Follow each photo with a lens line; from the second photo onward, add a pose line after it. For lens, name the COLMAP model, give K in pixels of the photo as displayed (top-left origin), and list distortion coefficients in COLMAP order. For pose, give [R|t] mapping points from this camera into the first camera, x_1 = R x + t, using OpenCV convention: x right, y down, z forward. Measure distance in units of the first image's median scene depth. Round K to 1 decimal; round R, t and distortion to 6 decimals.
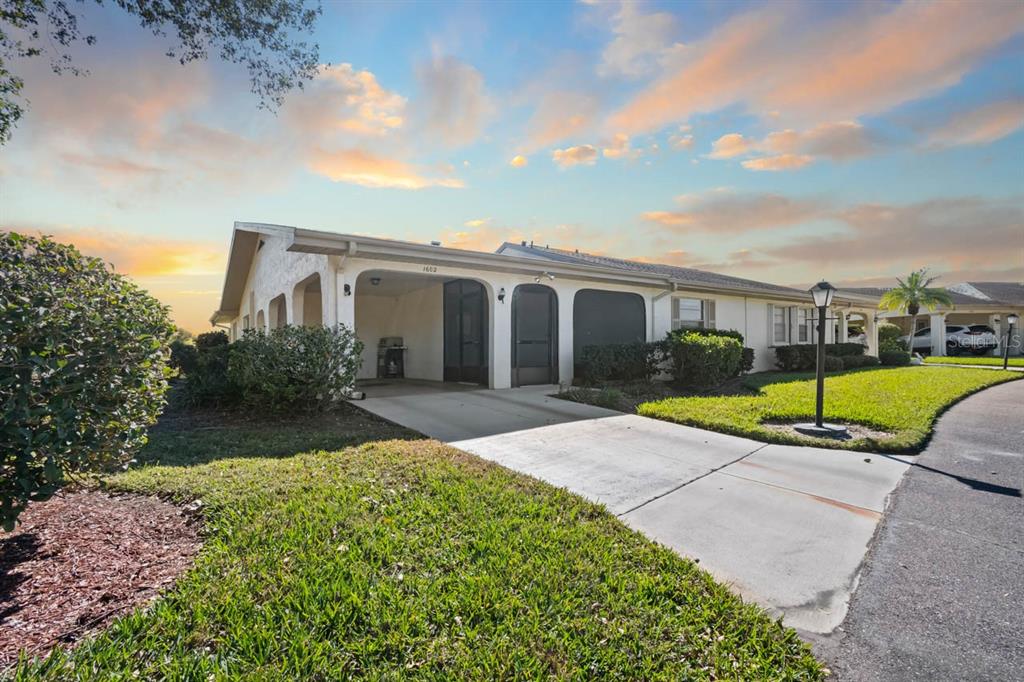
lens RADIAL K [[455.5, 0, 504.9], [0, 455.5, 341.4], [0, 0, 1]] dist [-0.000371, 0.000062]
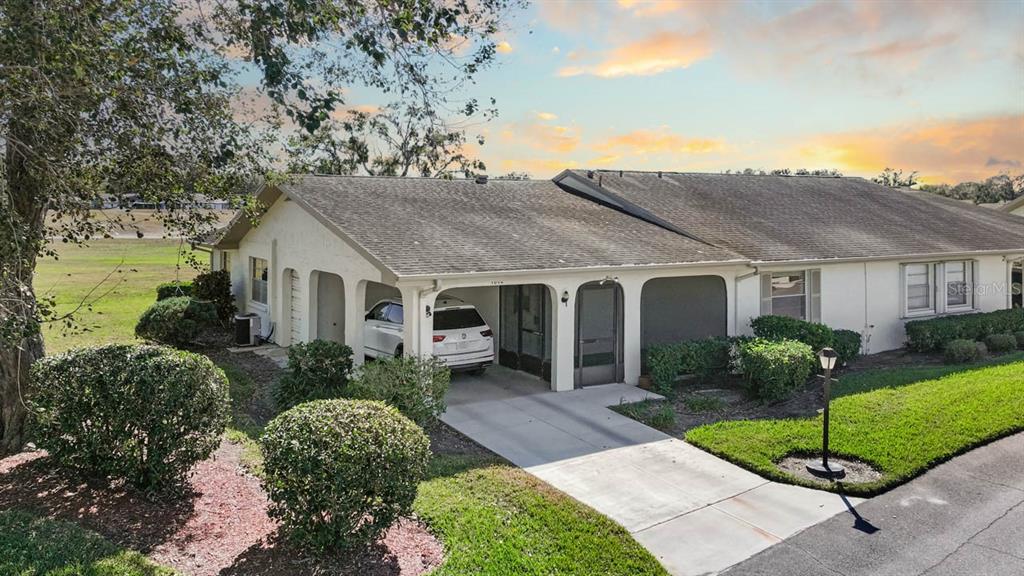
lens RADIAL K [[788.6, 0, 477.1], [0, 788.6, 190.3], [0, 0, 1]] dist [-0.004526, 0.000132]
pose [[0.994332, 0.011261, -0.105718, -0.050836], [-0.011980, 0.999909, -0.006165, -0.853150], [0.105639, 0.007396, 0.994377, -1.962466]]
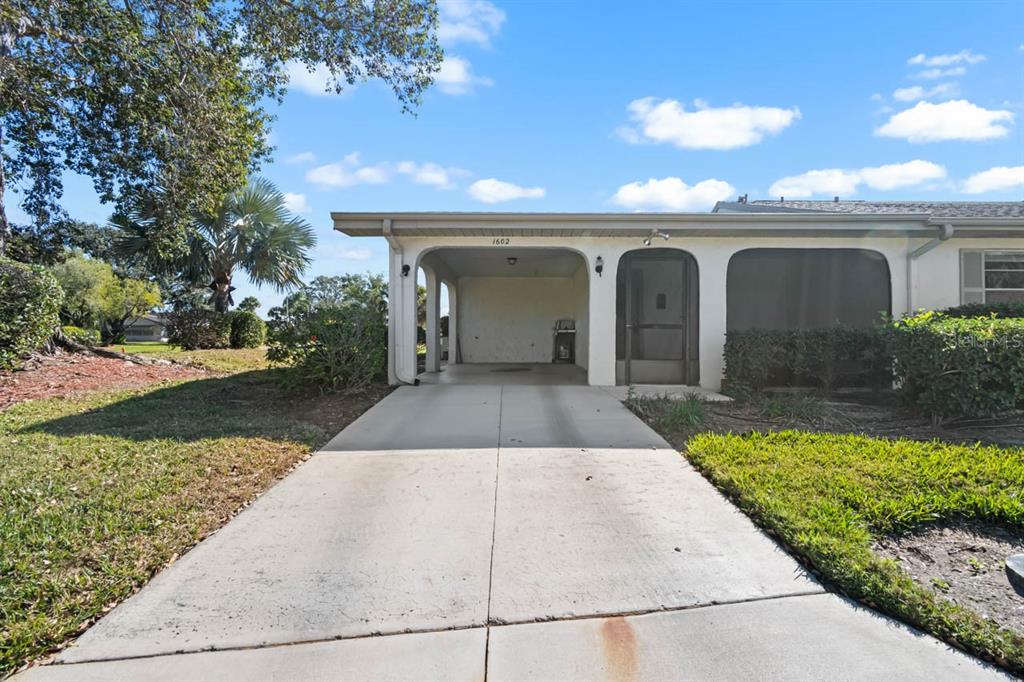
lens RADIAL K [[451.2, 0, 517.6], [0, 451.2, 318.1], [0, 0, 1]] dist [0.001092, -0.000255]
pose [[0.819391, -0.002491, -0.573230, 0.840251], [-0.005532, 0.999910, -0.012252, -0.005382], [0.573209, 0.013210, 0.819303, 0.754770]]
